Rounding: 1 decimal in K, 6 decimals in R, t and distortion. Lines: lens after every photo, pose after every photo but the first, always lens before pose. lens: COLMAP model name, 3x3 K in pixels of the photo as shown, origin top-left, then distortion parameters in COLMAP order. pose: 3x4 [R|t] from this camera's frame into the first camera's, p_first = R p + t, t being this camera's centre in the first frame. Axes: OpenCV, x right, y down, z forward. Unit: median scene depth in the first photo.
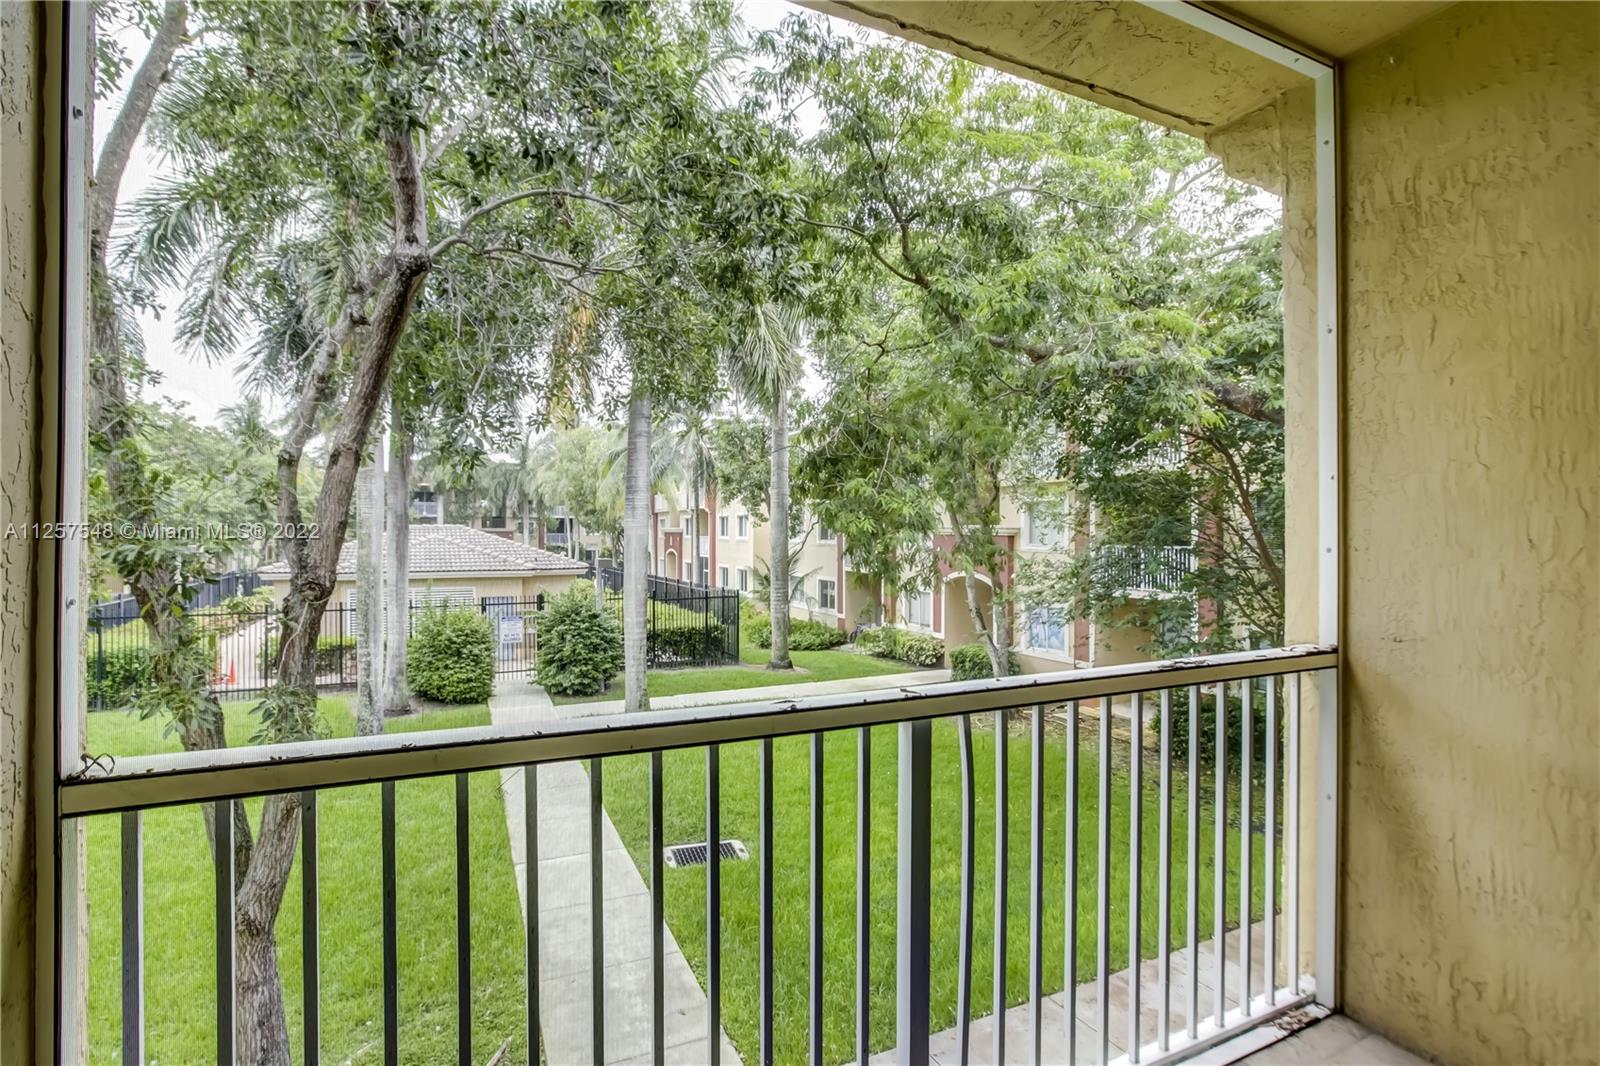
lens RADIAL K [[793.8, 0, 810.0], [0, 793.8, 530.0], [0, 0, 1]] dist [-0.032757, 0.000541]
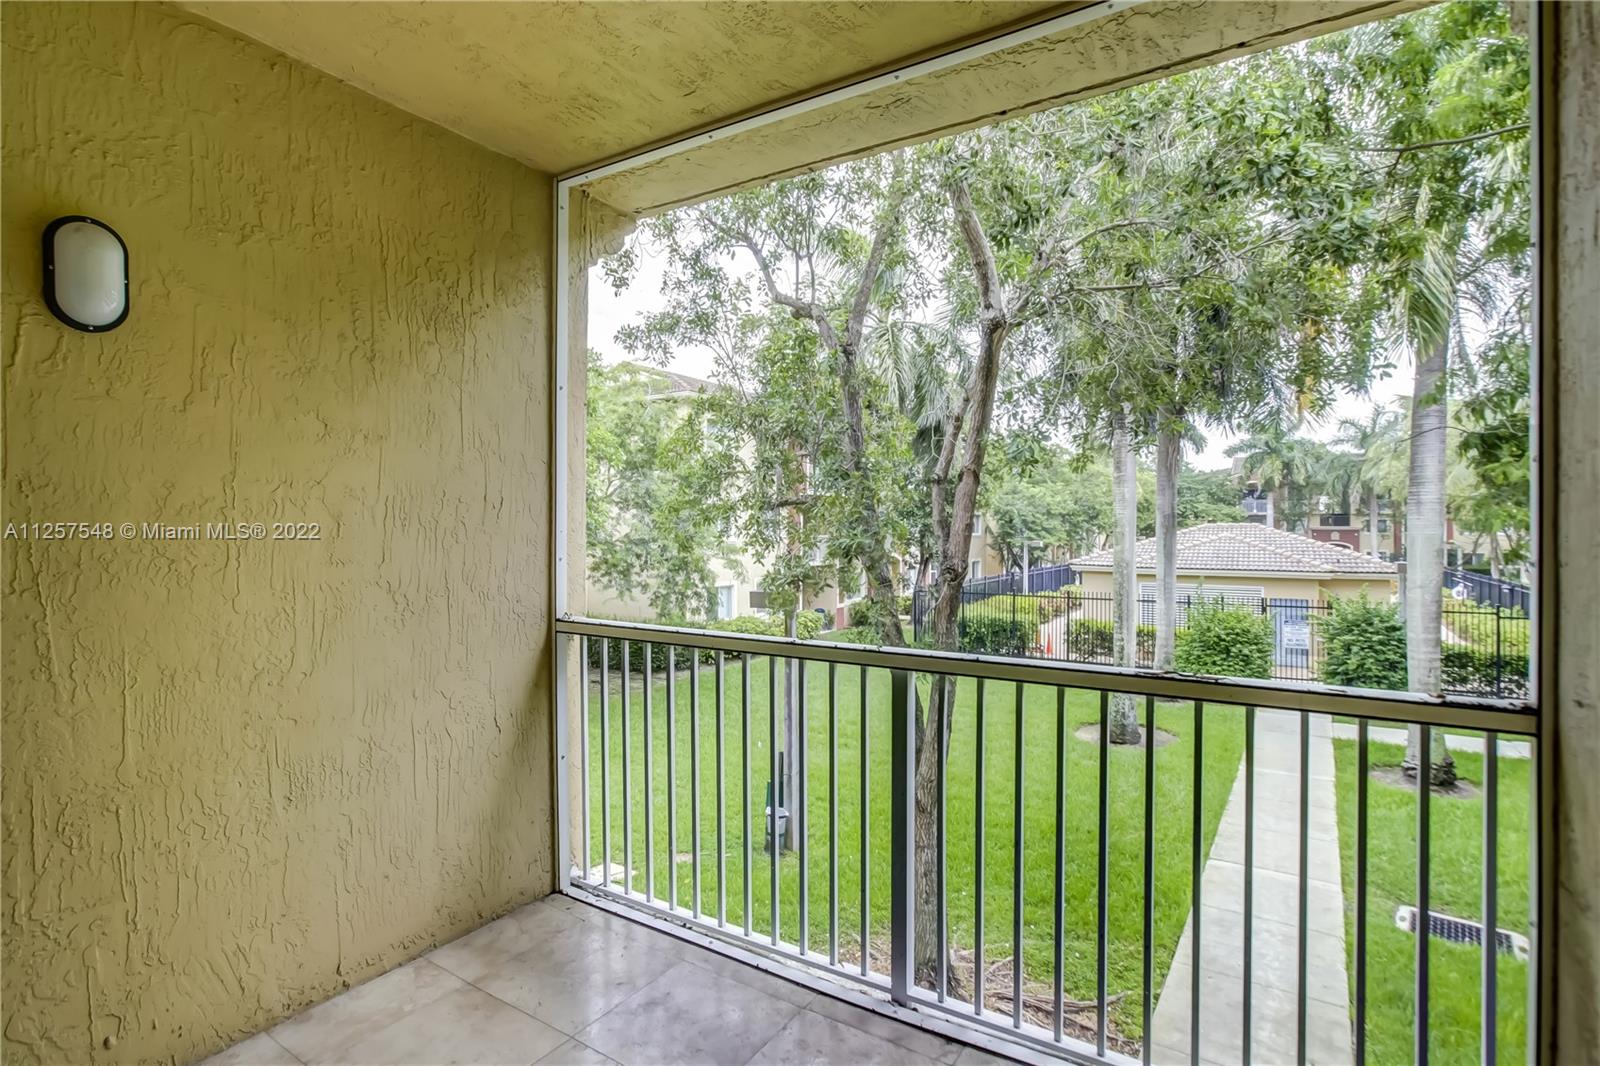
lens RADIAL K [[793.8, 0, 810.0], [0, 793.8, 530.0], [0, 0, 1]] dist [-0.032757, 0.000541]
pose [[0.533777, 0.001348, -0.845624, 0.107572], [0.000869, 0.999997, 0.002142, -0.000842], [0.845625, -0.001878, 0.533775, 0.012616]]
